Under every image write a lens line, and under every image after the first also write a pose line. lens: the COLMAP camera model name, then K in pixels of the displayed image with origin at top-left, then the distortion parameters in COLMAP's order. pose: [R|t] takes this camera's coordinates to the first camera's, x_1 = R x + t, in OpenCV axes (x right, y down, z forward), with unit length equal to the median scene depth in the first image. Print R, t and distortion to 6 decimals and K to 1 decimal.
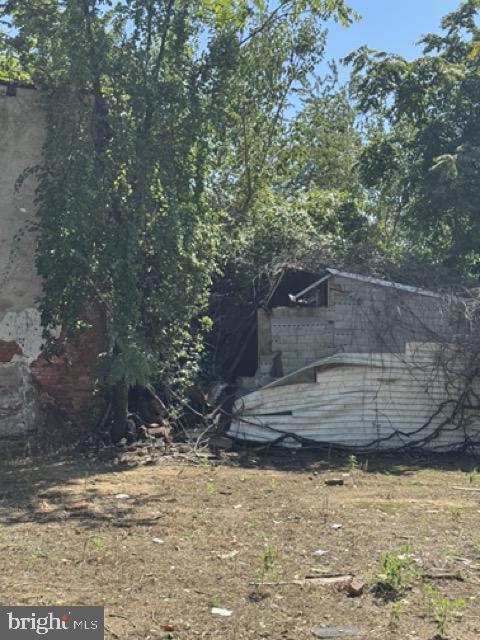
lens RADIAL K [[898.0, 0, 240.0], [0, 898.0, 320.9], [0, 0, 1]] dist [0.019535, 0.000000]
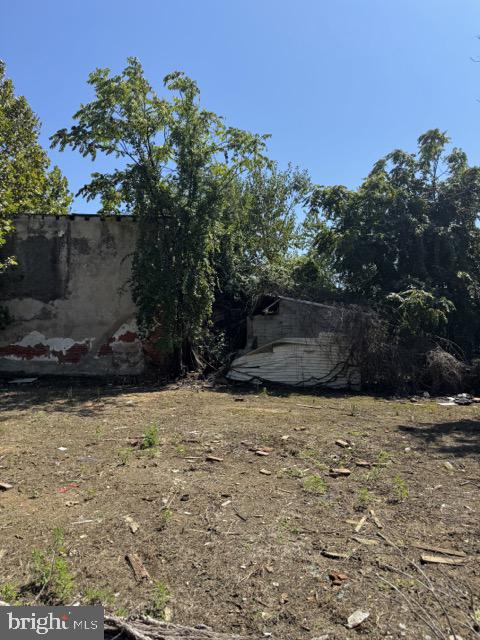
lens RADIAL K [[450.0, 0, 239.5], [0, 450.0, 321.2], [0, 0, 1]] dist [0.015585, -0.035336]
pose [[0.967127, -0.009990, -0.254098, 0.270739], [0.008921, 0.999946, -0.005358, 0.003328], [0.254138, 0.002915, 0.967164, -0.001121]]
